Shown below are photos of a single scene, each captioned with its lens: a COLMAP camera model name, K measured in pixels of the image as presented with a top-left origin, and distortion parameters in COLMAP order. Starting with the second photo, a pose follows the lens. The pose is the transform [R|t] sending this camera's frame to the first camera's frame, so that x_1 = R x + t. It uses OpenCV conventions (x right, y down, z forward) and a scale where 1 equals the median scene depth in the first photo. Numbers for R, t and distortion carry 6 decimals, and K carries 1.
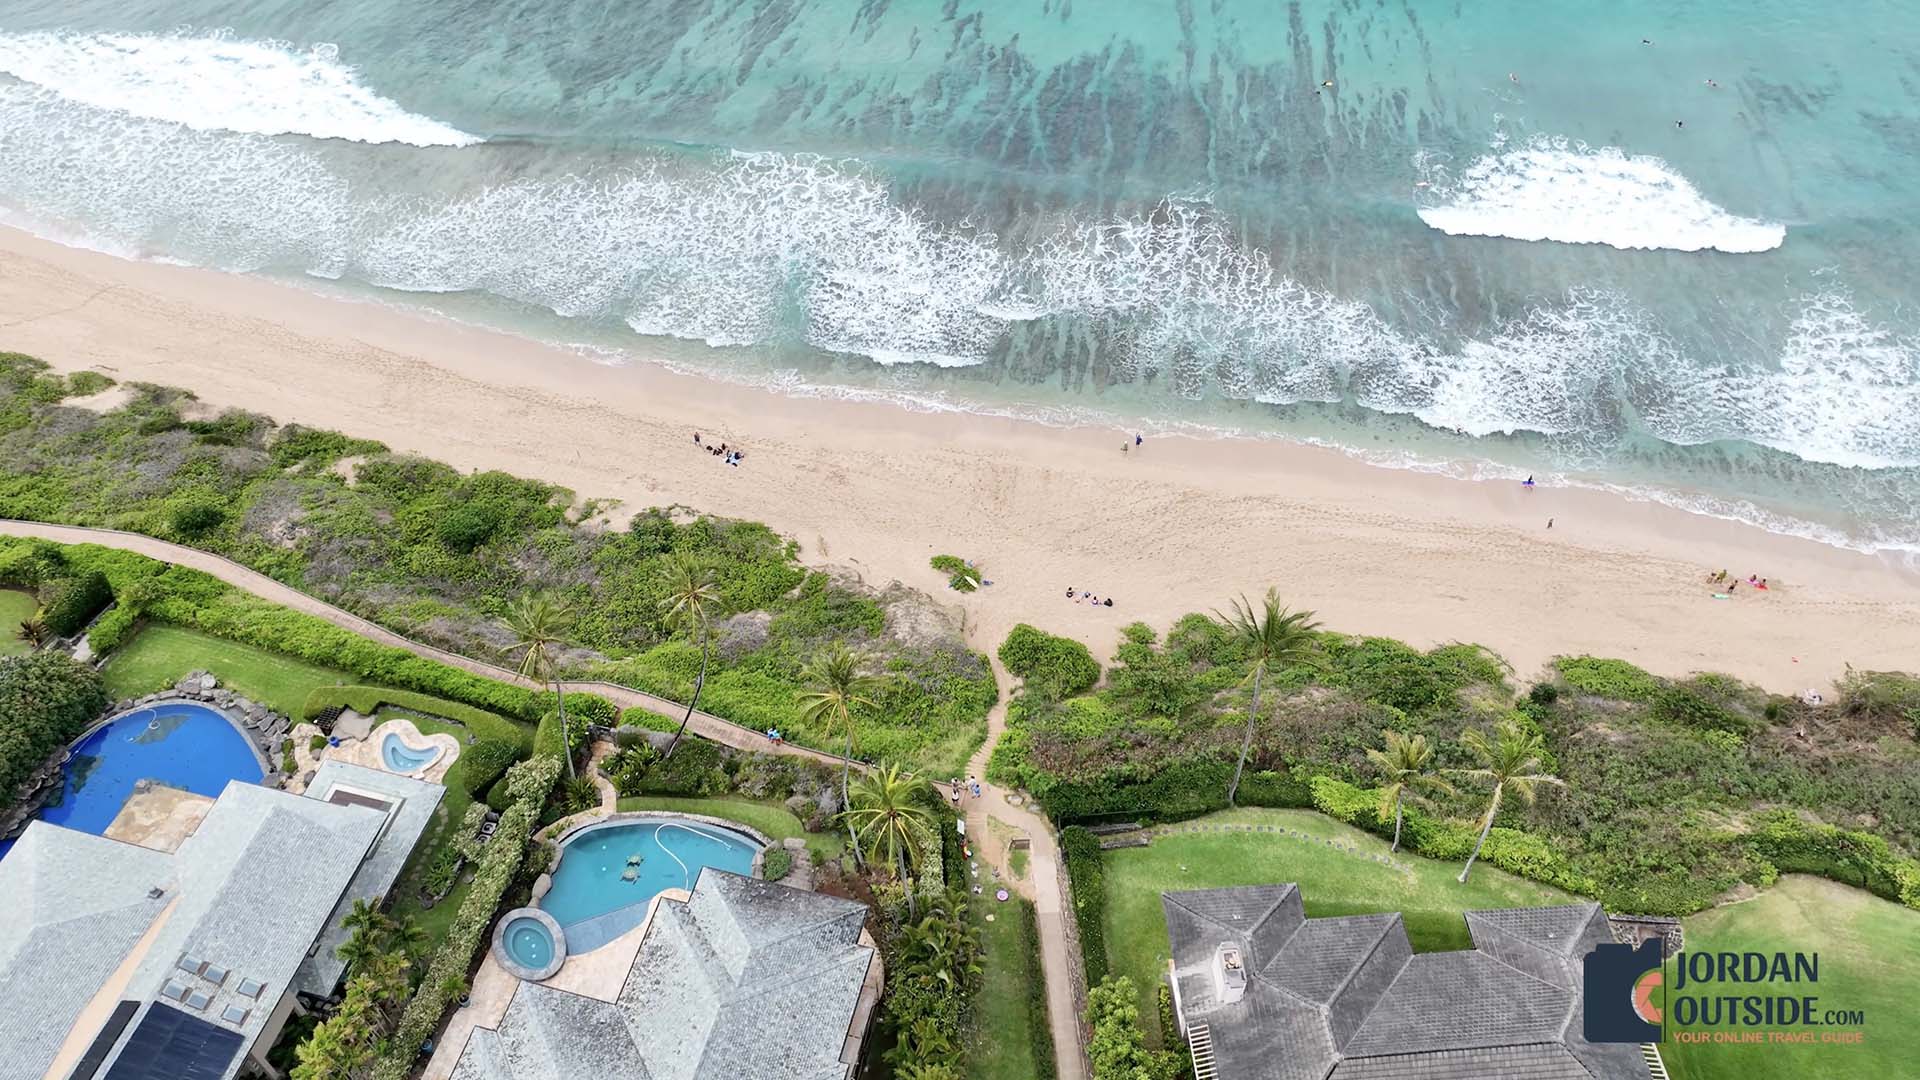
lens RADIAL K [[1456.9, 0, 960.0], [0, 1456.9, 540.0], [0, 0, 1]] dist [0.003455, 0.011690]
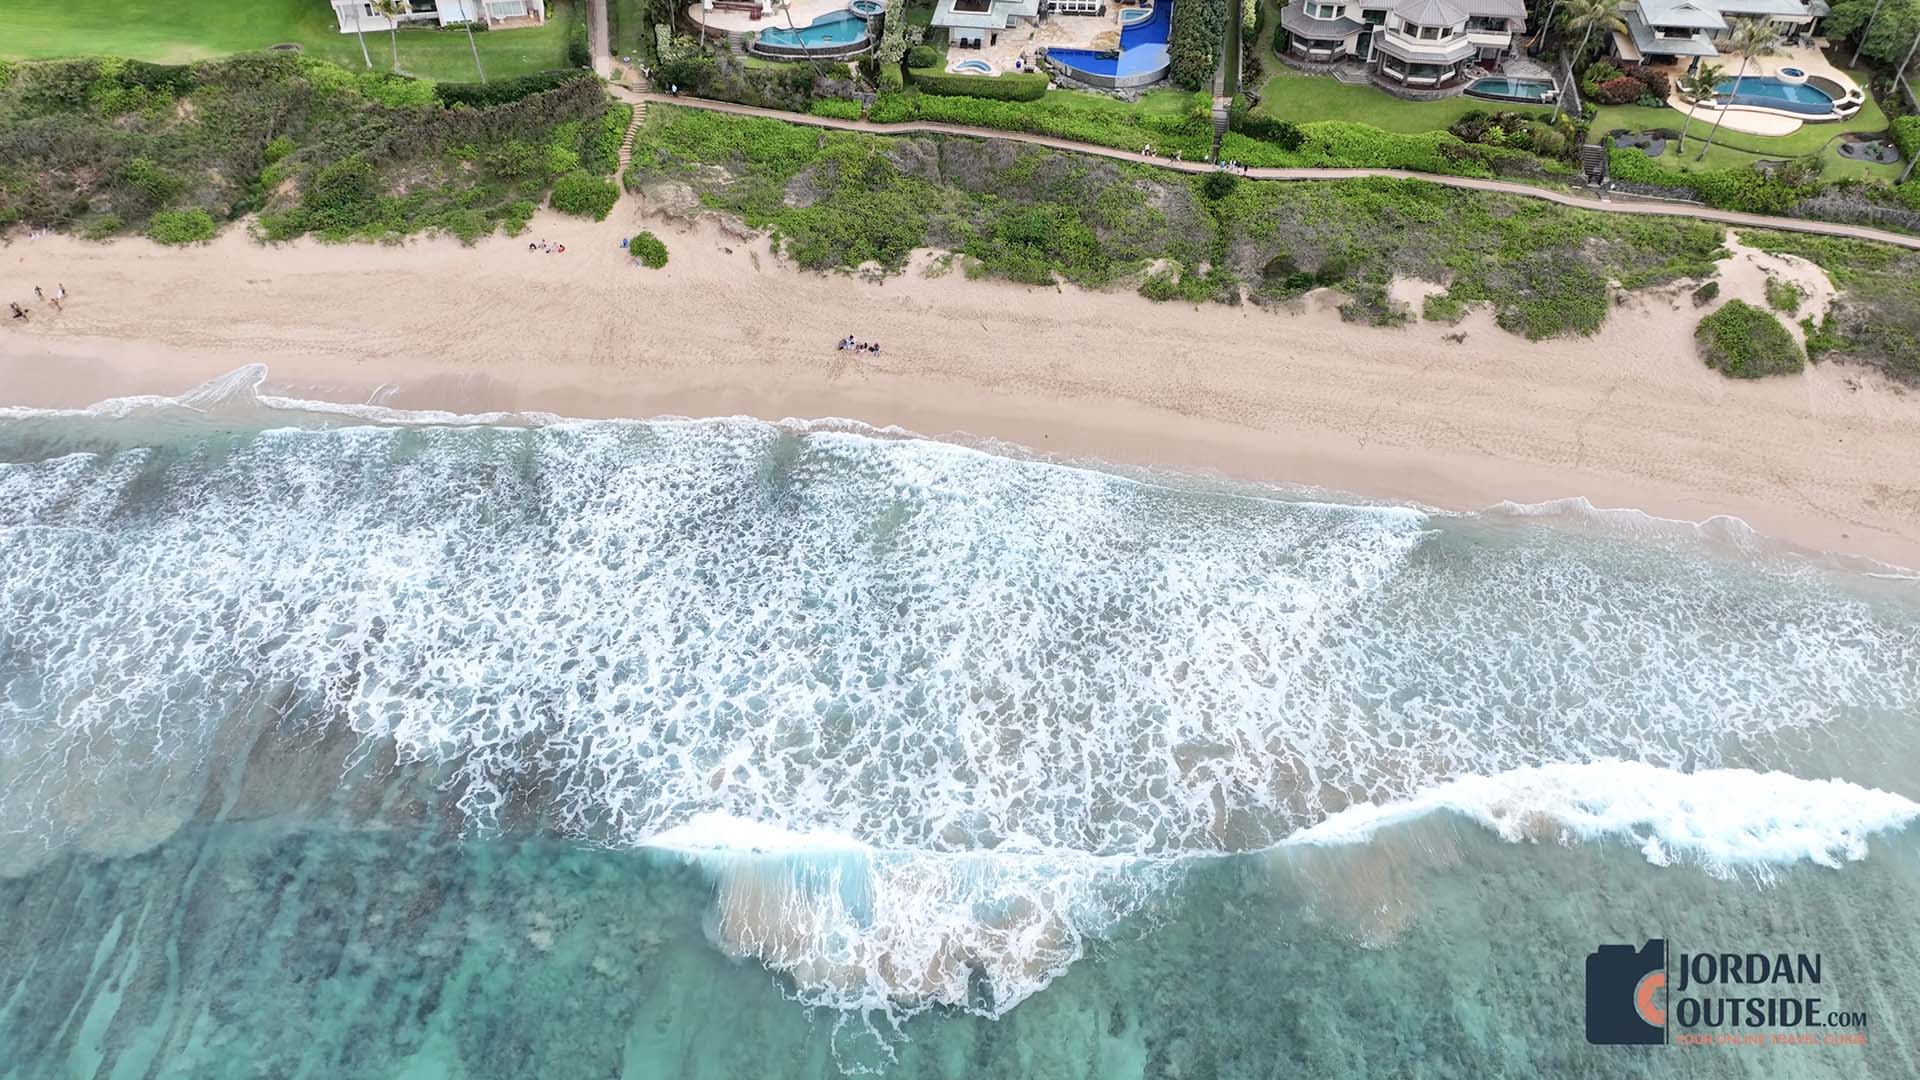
lens RADIAL K [[1425.1, 0, 960.0], [0, 1425.1, 540.0], [0, 0, 1]] dist [0.002071, 0.010768]
pose [[-0.990730, 0.095664, -0.096445, -0.121237], [-0.100696, -0.040642, 0.994087, -1.185629], [0.091179, 0.994584, 0.049898, 1.129757]]
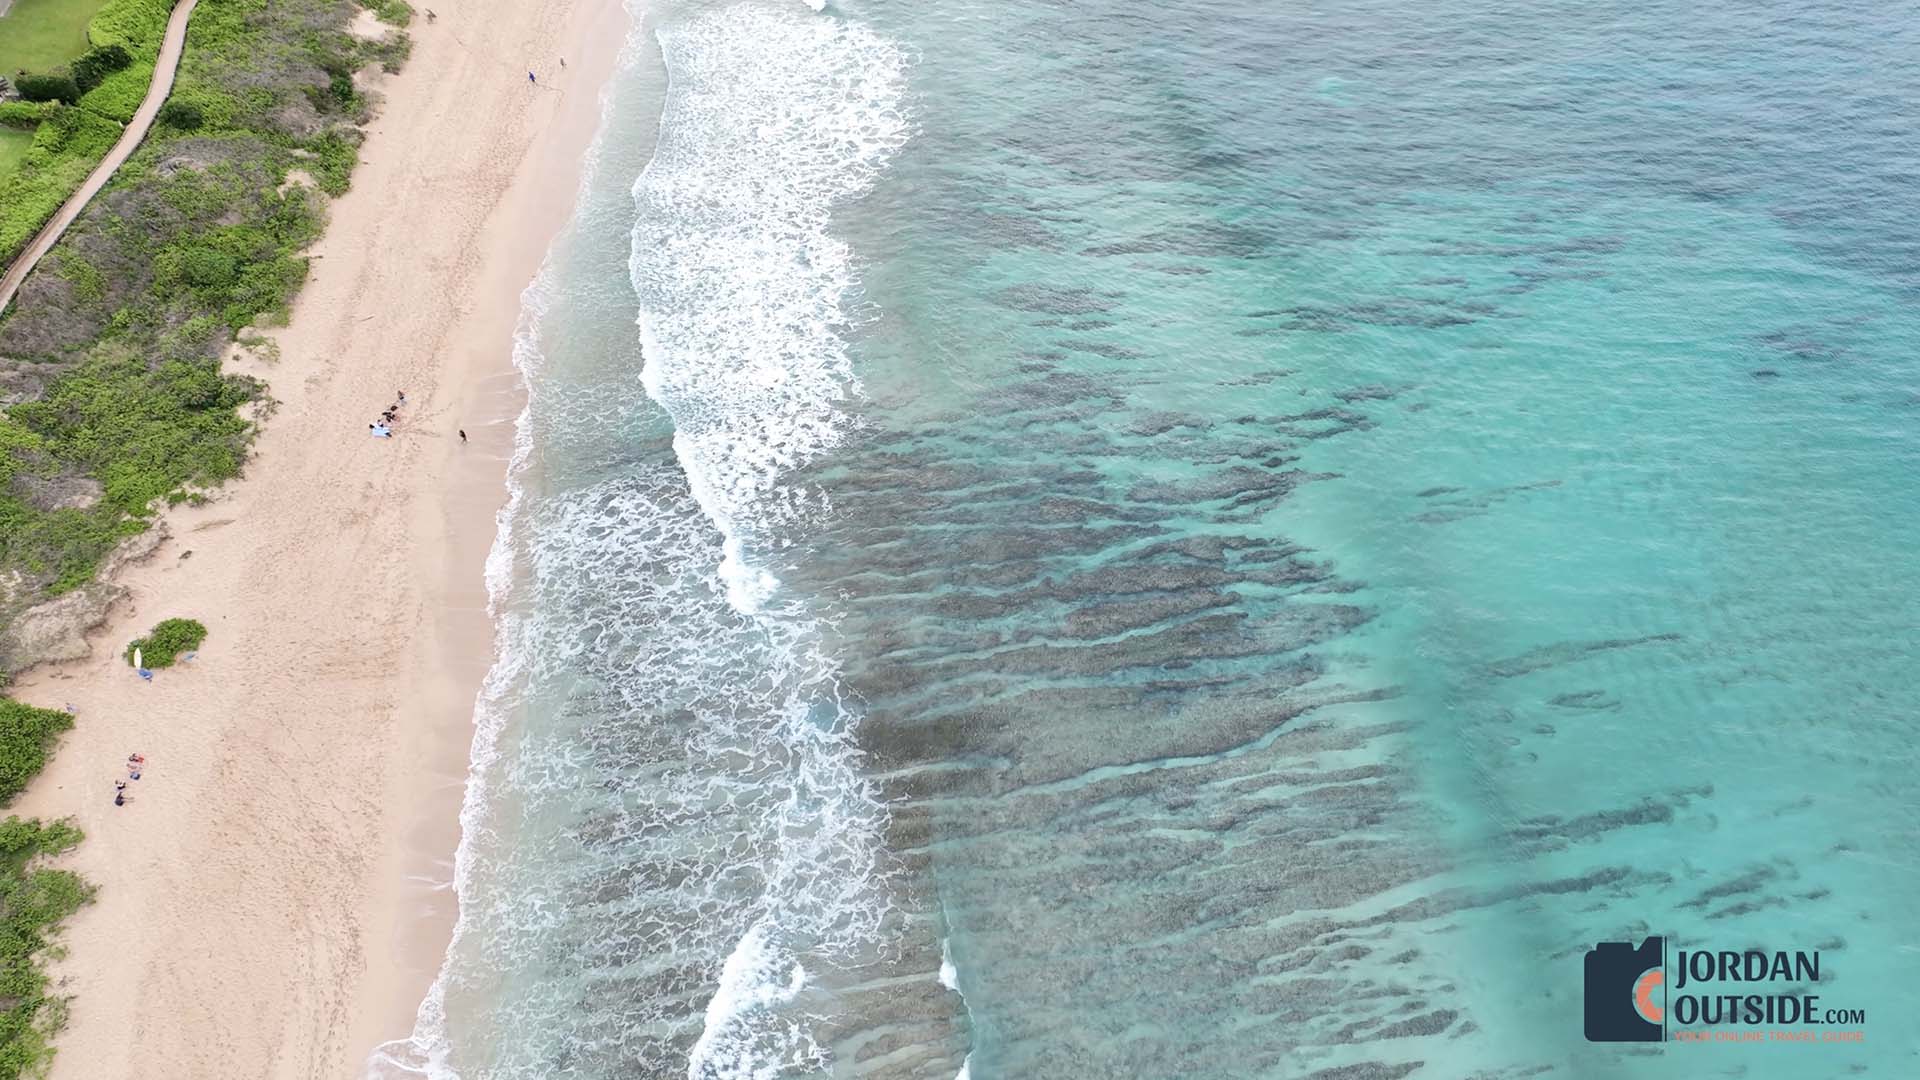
lens RADIAL K [[1425.1, 0, 960.0], [0, 1425.1, 540.0], [0, 0, 1]] dist [0.002071, 0.010768]
pose [[0.303340, 0.756971, -0.578774, 0.574177], [-0.715671, 0.582008, 0.386111, -0.667526], [0.629126, 0.297089, 0.718288, 0.601491]]
